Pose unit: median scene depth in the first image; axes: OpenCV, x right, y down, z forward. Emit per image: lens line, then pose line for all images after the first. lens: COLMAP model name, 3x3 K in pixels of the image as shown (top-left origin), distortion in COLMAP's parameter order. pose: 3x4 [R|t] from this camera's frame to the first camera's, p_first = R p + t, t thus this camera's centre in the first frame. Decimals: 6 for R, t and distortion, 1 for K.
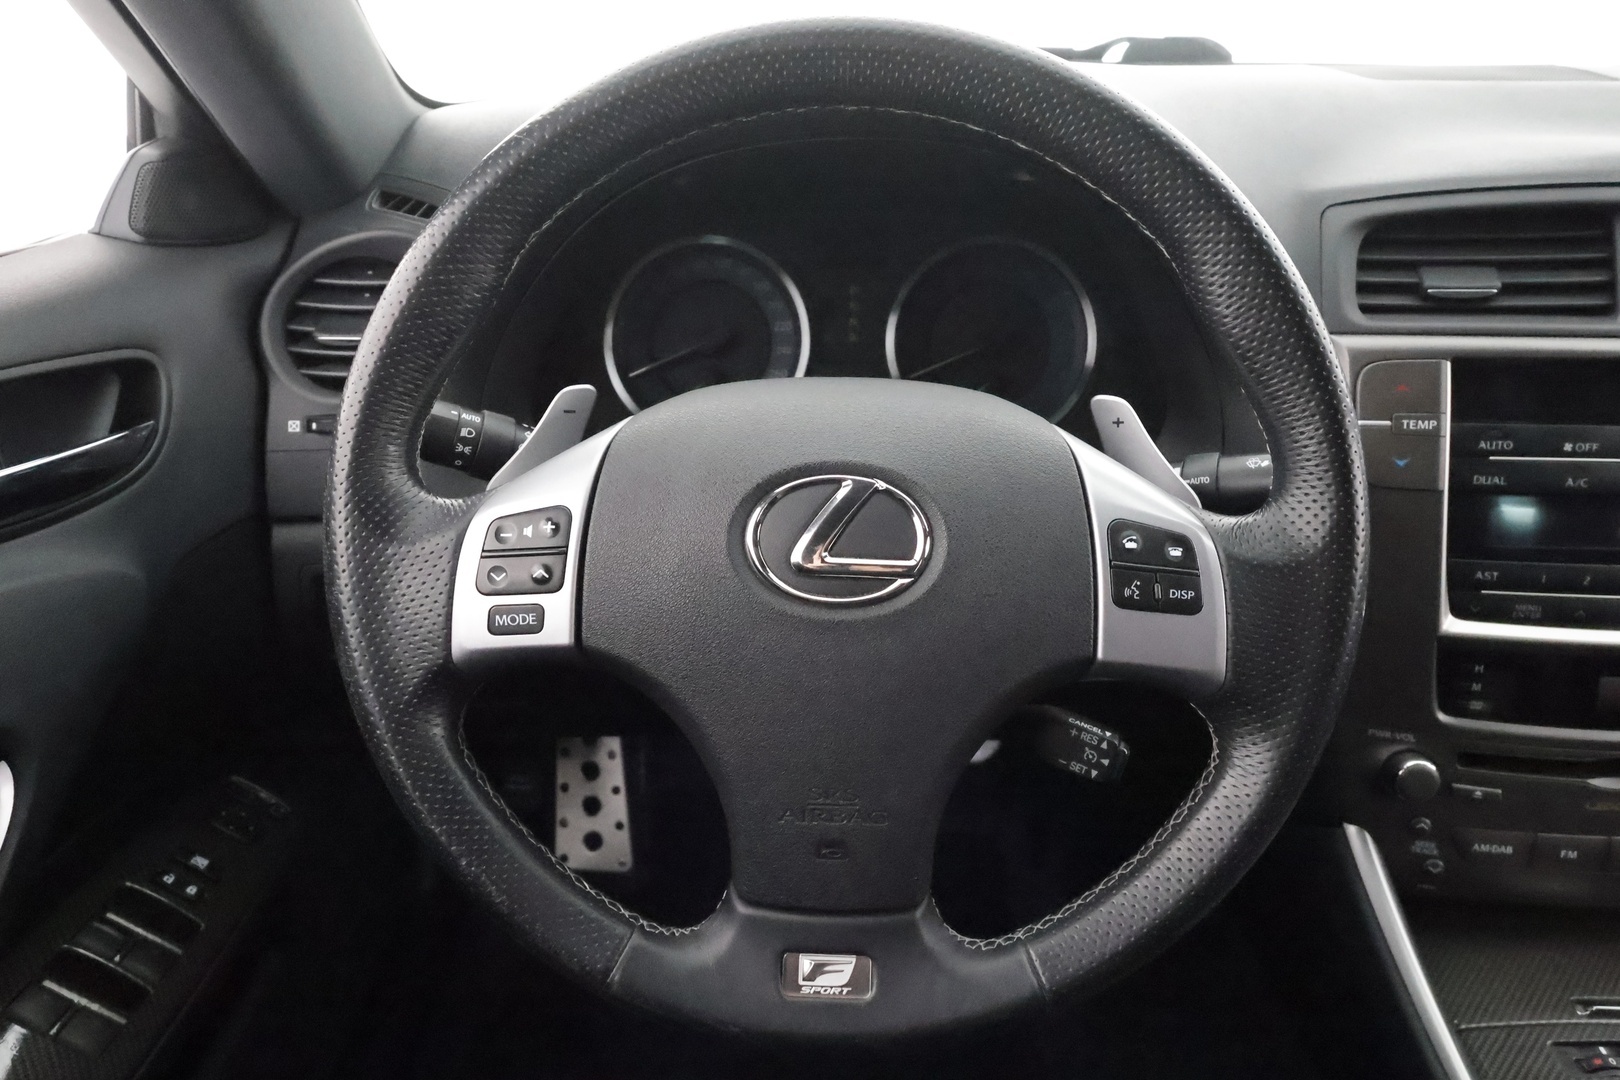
lens RADIAL K [[1142.4, 0, 812.8], [0, 1142.4, 550.5], [0, 0, 1]] dist [-0.001911, -0.001816]
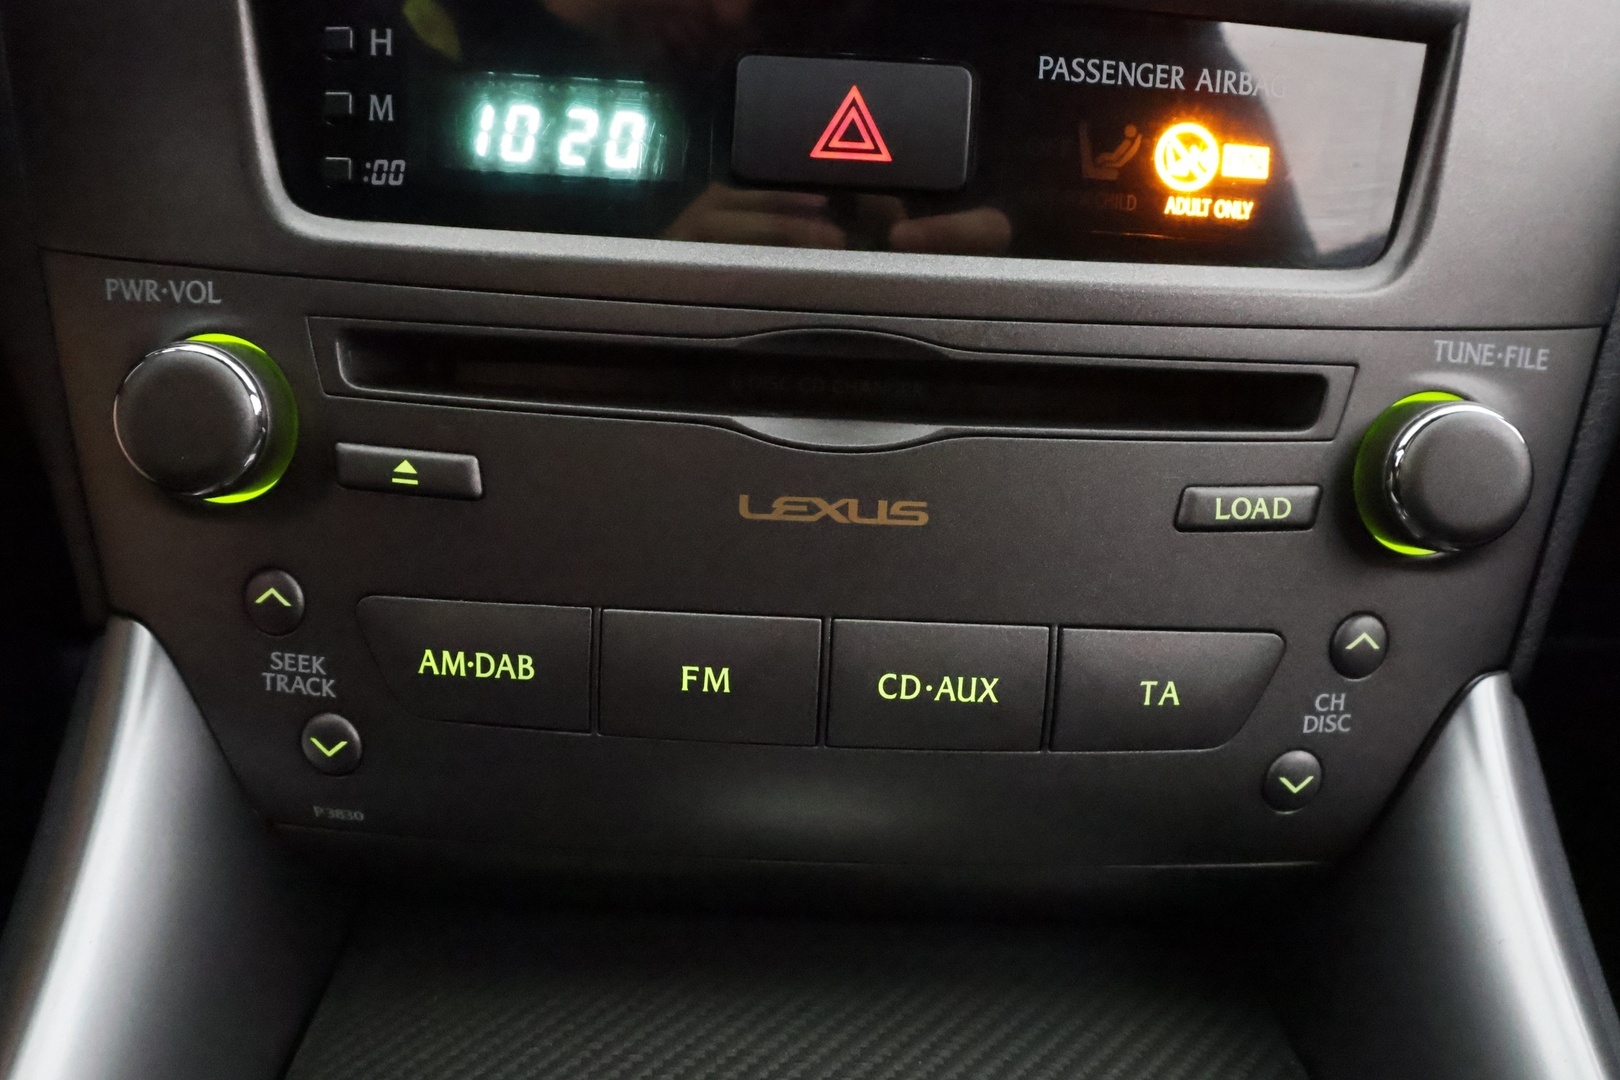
lens RADIAL K [[1291.9, 0, 809.0], [0, 1291.9, 578.2], [0, 0, 1]] dist [-0.001785, -0.001431]
pose [[0.996268, 0.026492, 0.082150, 0.856973], [-0.017698, 0.994211, -0.105980, 0.357161], [-0.084482, 0.104131, 0.990969, 0.844713]]
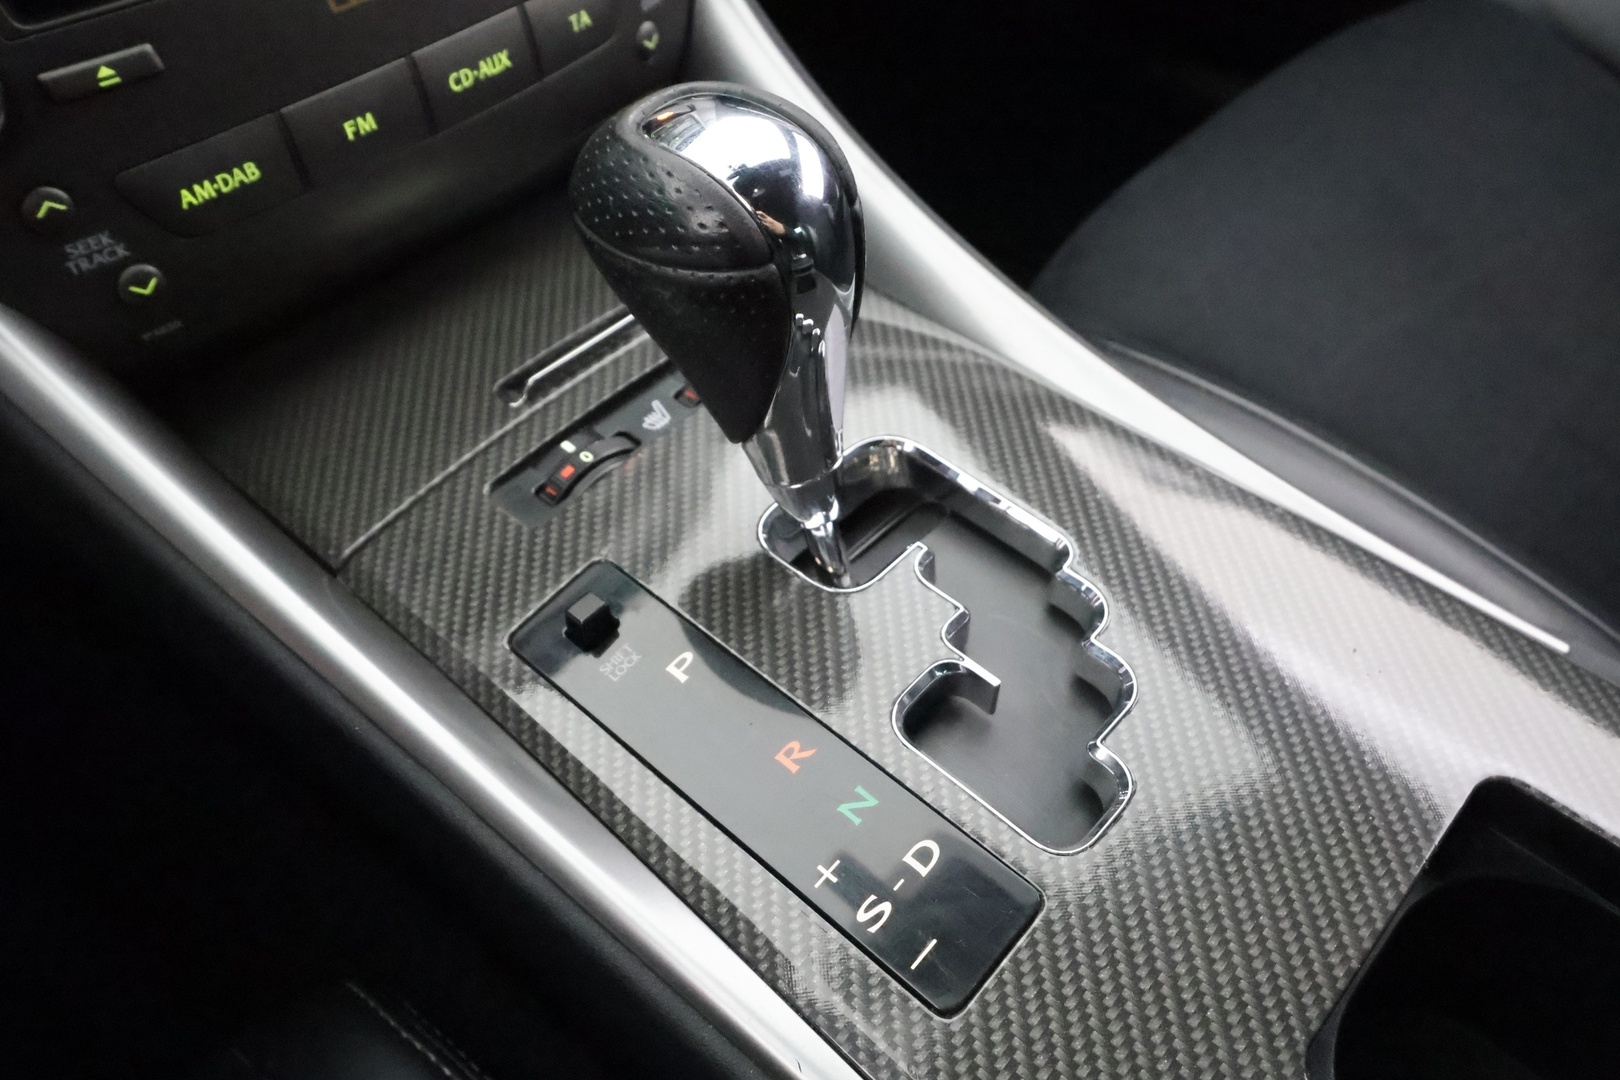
lens RADIAL K [[1246.3, 0, 791.1], [0, 1246.3, 544.8], [0, 0, 1]] dist [-0.002332, -0.006730]
pose [[0.648889, -0.574181, 0.499258, 0.542670], [0.342753, 0.806391, 0.481927, 0.282727], [-0.679311, -0.141595, 0.720061, 0.618020]]
